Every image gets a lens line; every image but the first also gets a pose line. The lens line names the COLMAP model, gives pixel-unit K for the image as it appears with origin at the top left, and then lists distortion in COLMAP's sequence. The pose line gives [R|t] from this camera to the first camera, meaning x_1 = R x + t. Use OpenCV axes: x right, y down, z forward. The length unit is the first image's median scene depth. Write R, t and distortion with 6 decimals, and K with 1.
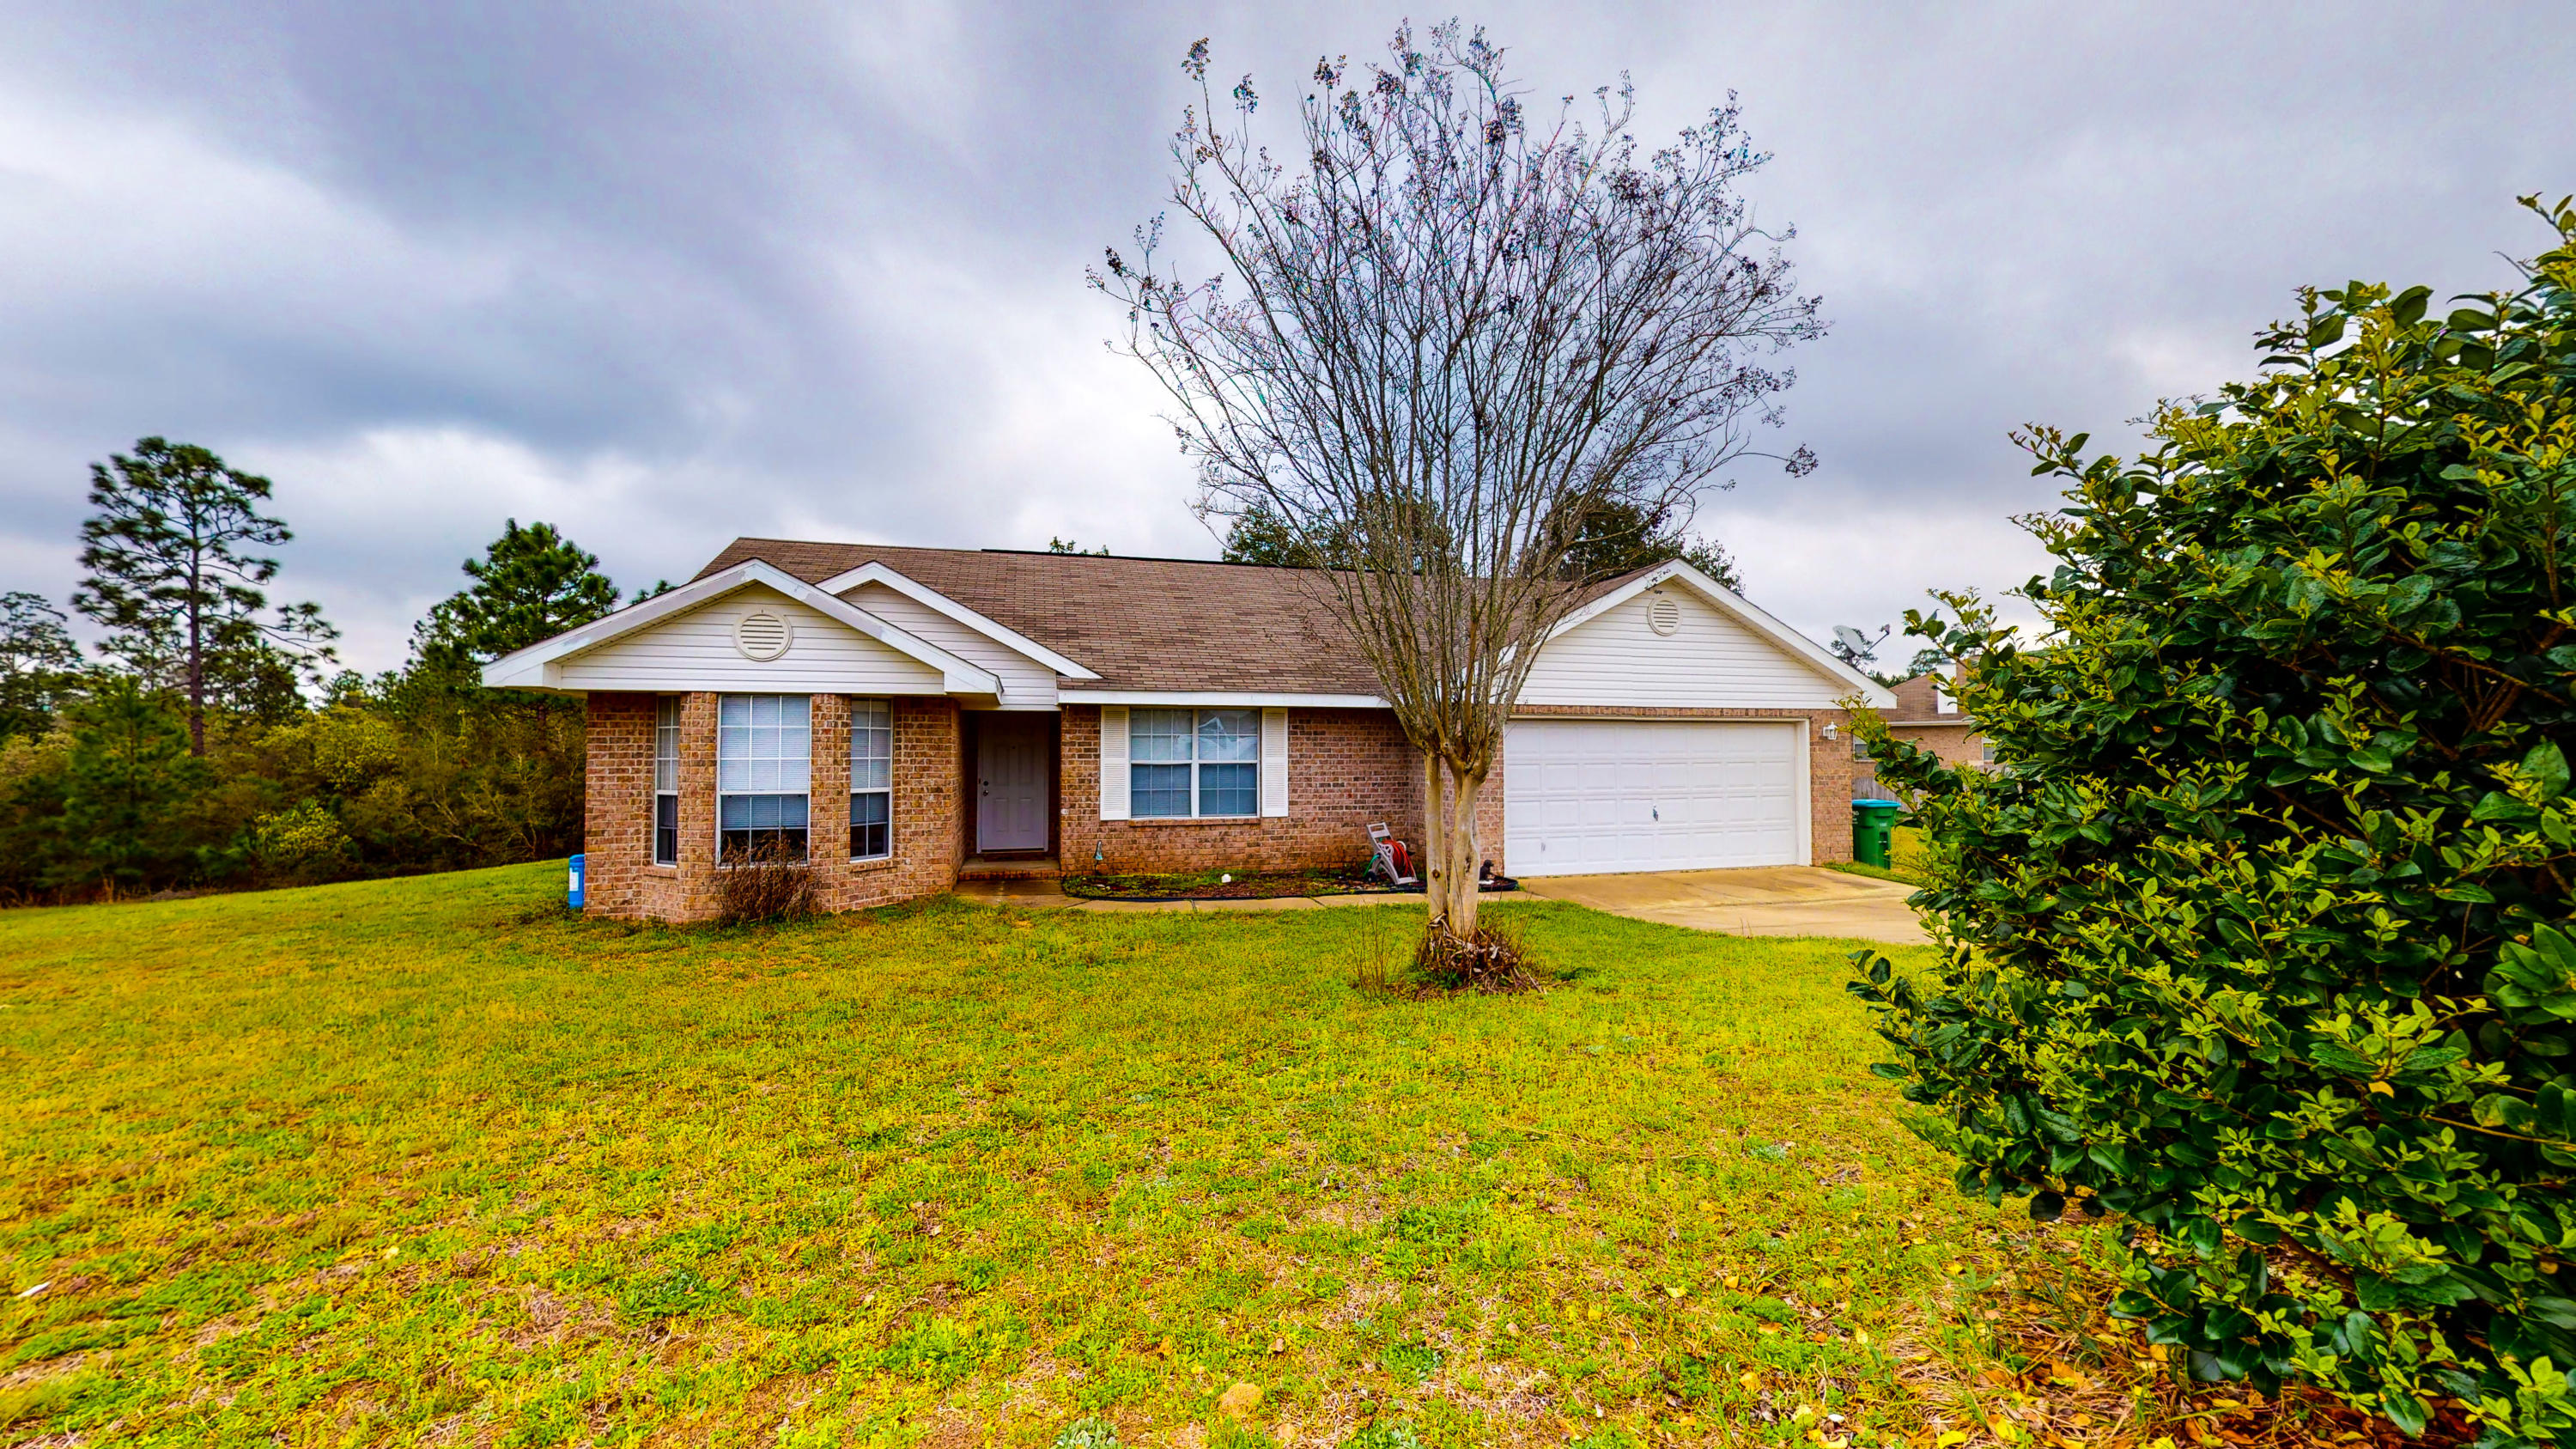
lens RADIAL K [[935.4, 0, 1288.0], [0, 935.4, 724.5], [0, 0, 1]] dist [0.000175, 0.000124]
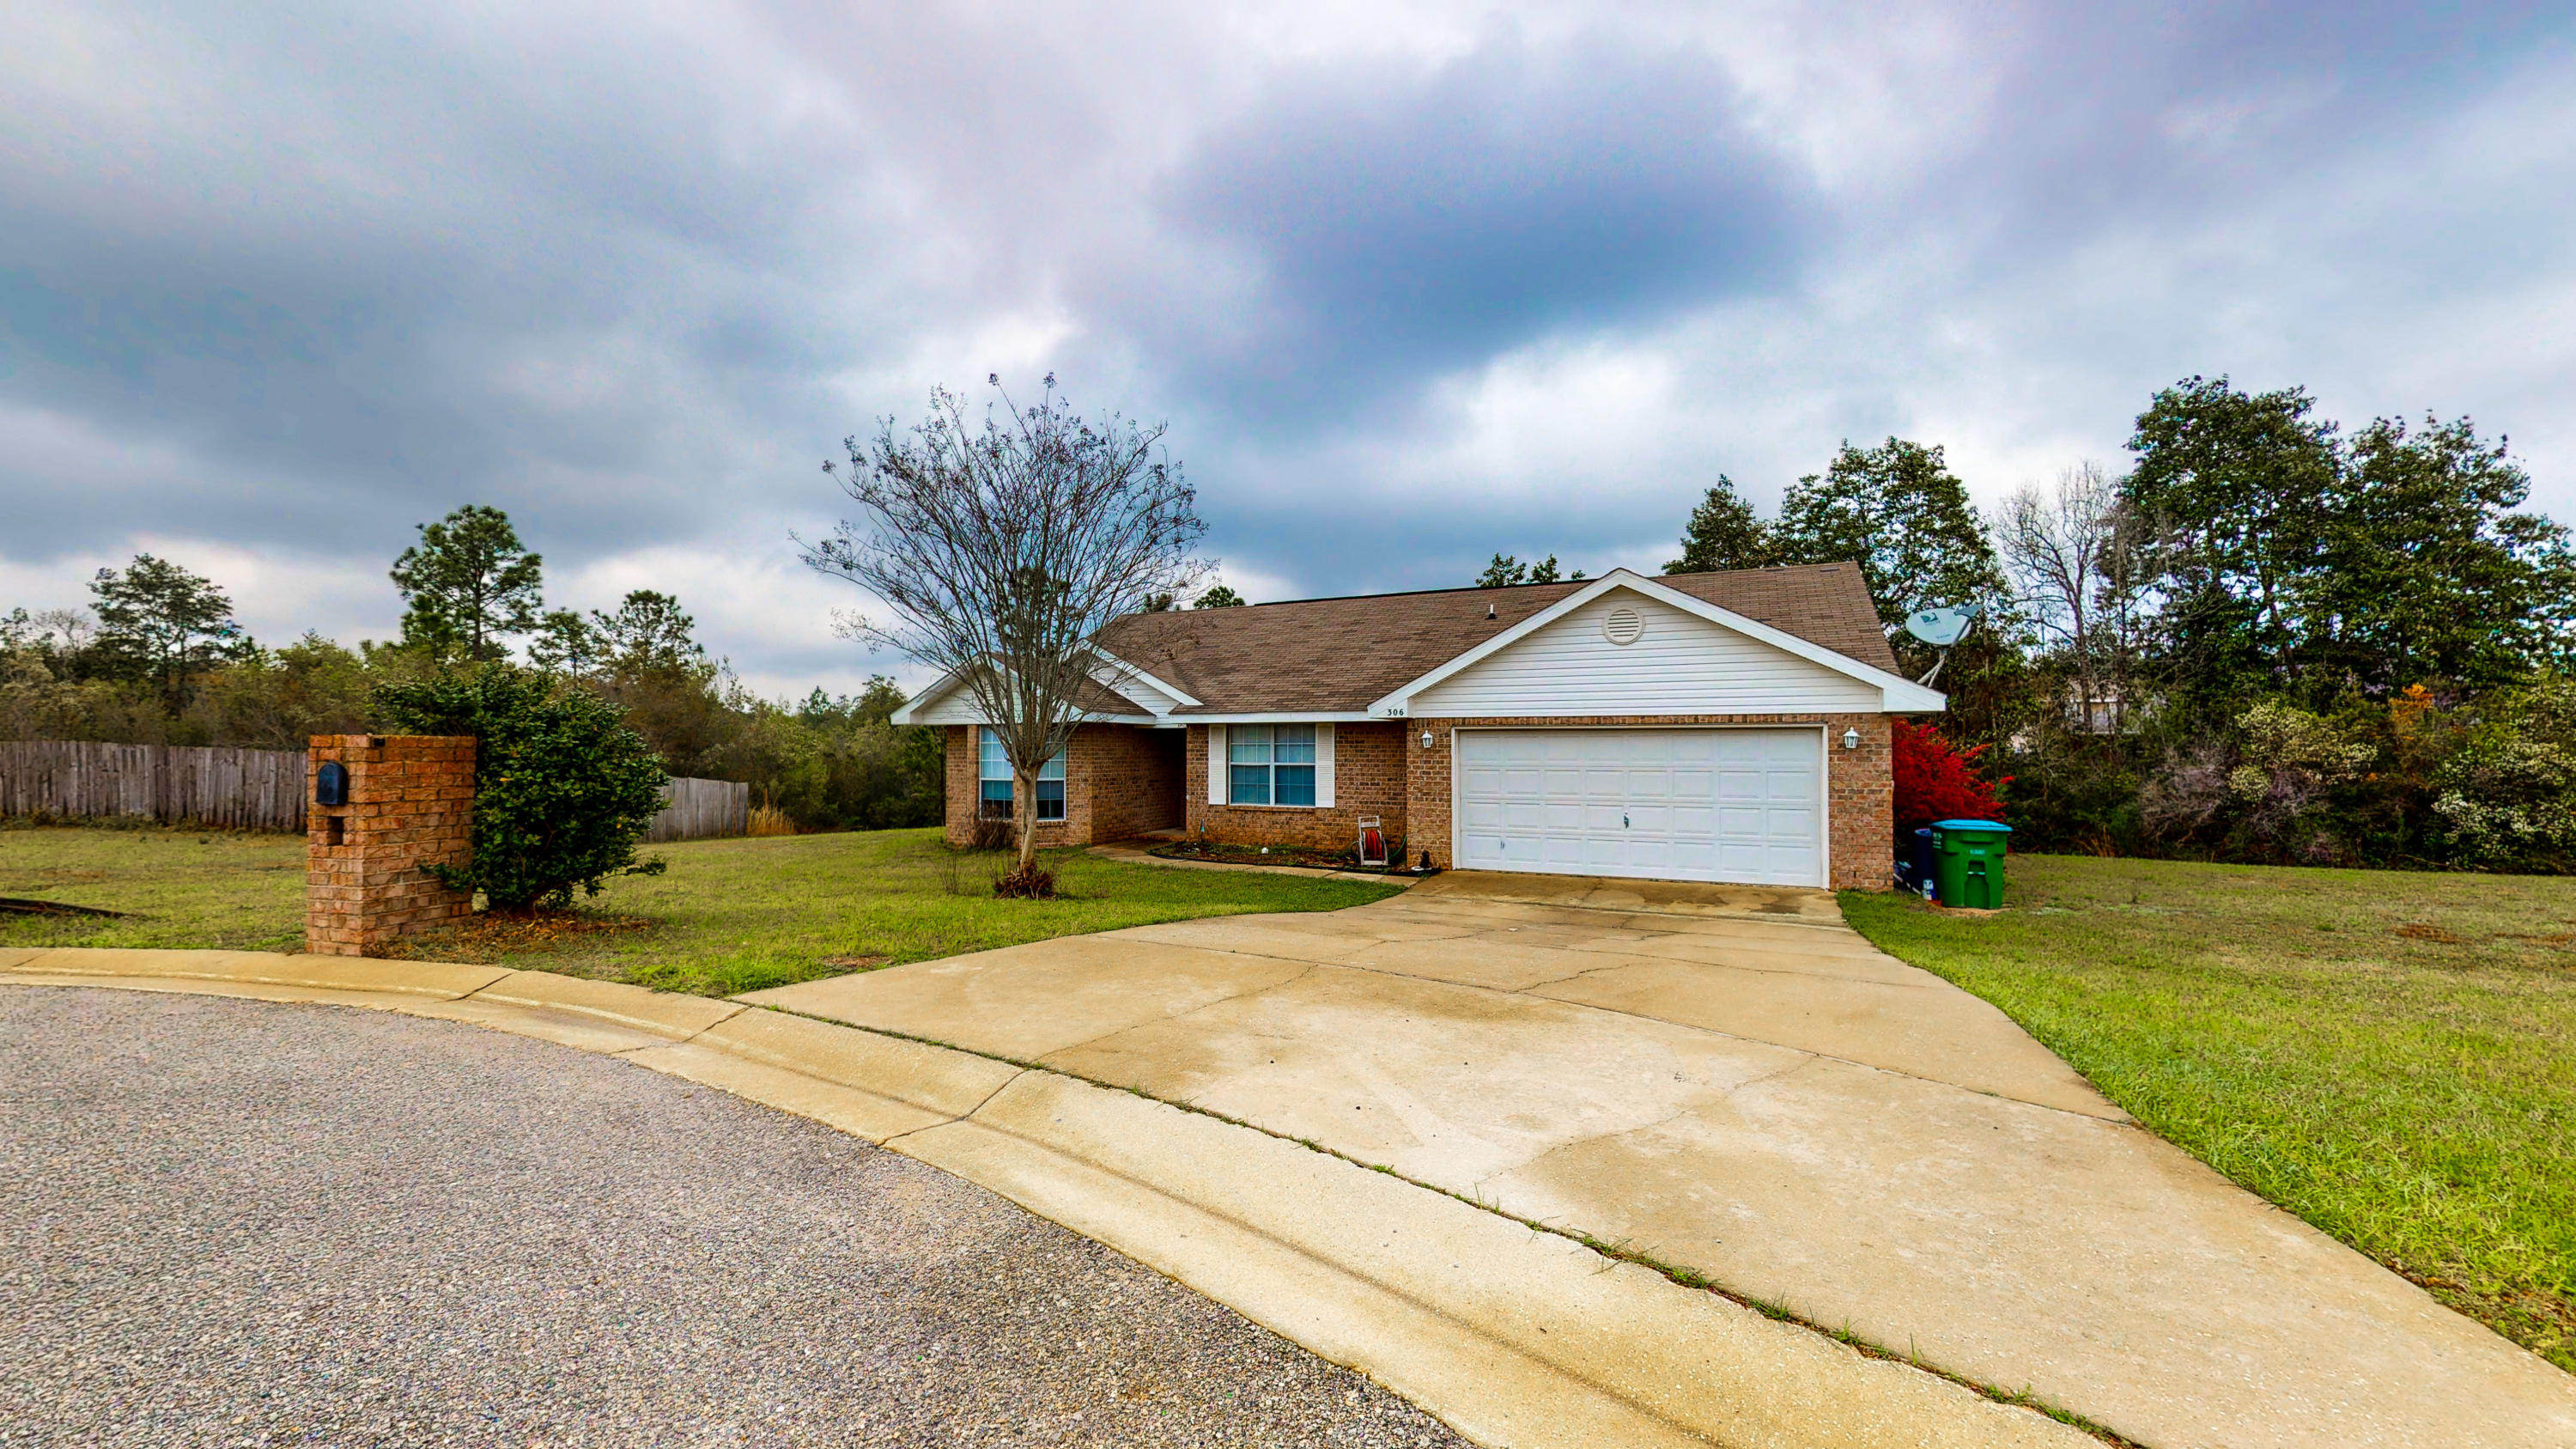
lens RADIAL K [[935.4, 0, 1288.0], [0, 935.4, 724.5], [0, 0, 1]] dist [0.000175, 0.000124]
pose [[0.762073, -0.014117, -0.647337, 0.807670], [0.020546, 0.999786, 0.002385, -0.019971], [0.647165, -0.015117, 0.762200, -0.008659]]
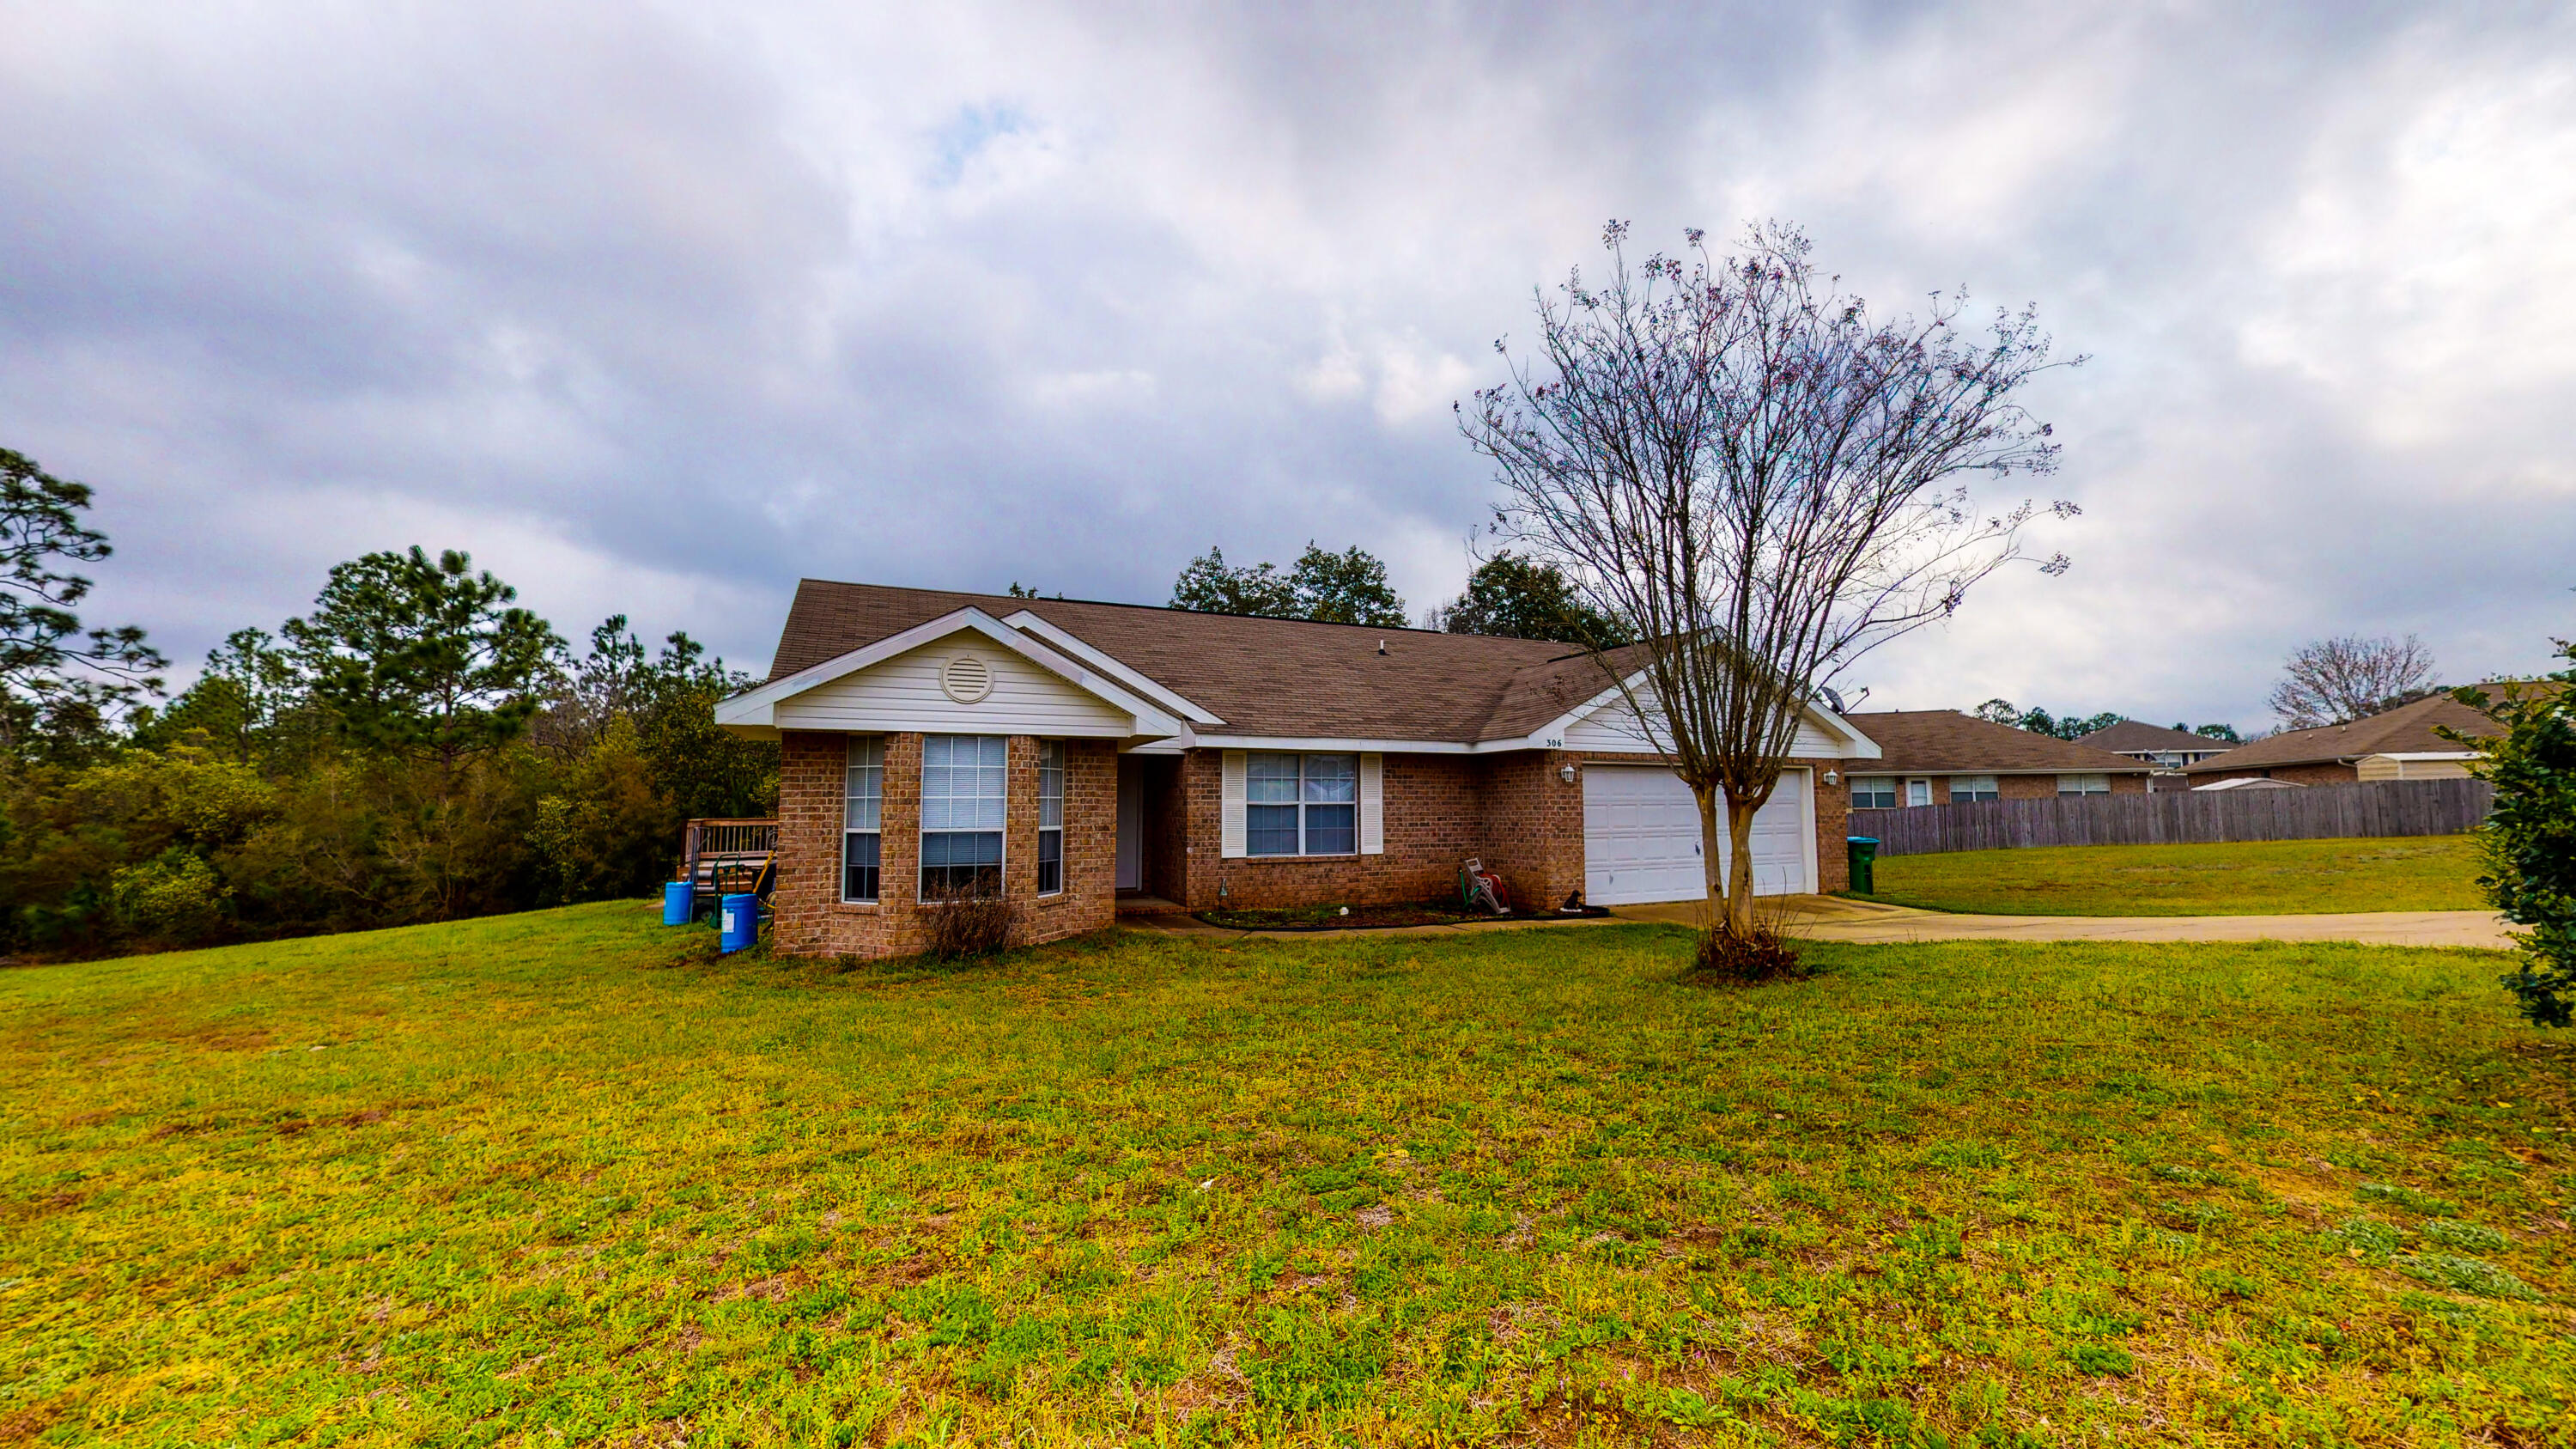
lens RADIAL K [[935.4, 0, 1288.0], [0, 935.4, 724.5], [0, 0, 1]] dist [0.000175, 0.000124]
pose [[0.990109, 0.012076, 0.139779, -0.272413], [-0.004795, 0.998619, -0.052311, 0.006475], [-0.140218, 0.051123, 0.988800, -0.063859]]
